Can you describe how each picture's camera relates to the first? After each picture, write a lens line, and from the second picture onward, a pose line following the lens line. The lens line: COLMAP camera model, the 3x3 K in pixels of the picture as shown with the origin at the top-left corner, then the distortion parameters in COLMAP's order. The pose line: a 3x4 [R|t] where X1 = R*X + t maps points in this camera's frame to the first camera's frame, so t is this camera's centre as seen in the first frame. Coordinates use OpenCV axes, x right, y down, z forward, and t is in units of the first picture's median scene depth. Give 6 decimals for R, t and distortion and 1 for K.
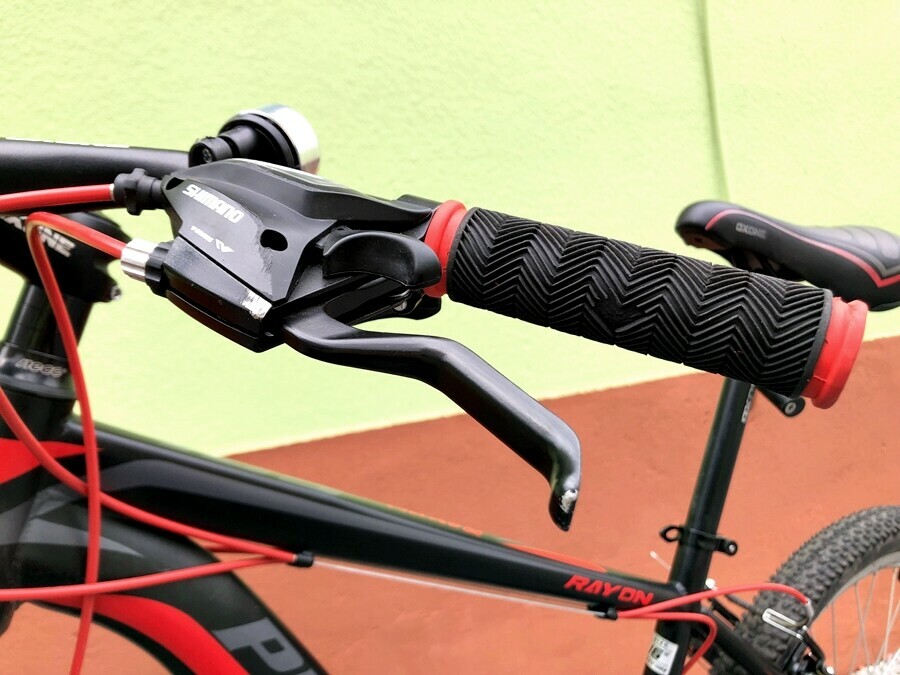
lens RADIAL K [[751.9, 0, 450.0], [0, 751.9, 337.5], [0, 0, 1]] dist [0.014298, -0.004813]
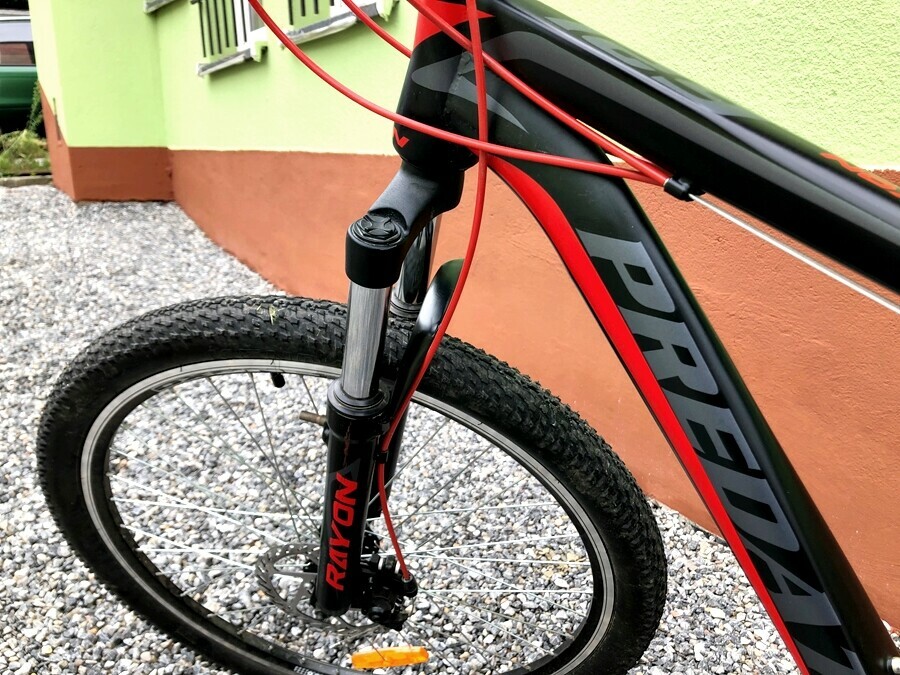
lens RADIAL K [[713.4, 0, 450.0], [0, 713.4, 337.5], [0, 0, 1]] dist [0.010038, 0.003706]
pose [[0.206372, 0.388097, -0.898215, 0.489458], [-0.028497, 0.919971, 0.390950, 0.149381], [0.978059, -0.055085, 0.200915, 0.590799]]
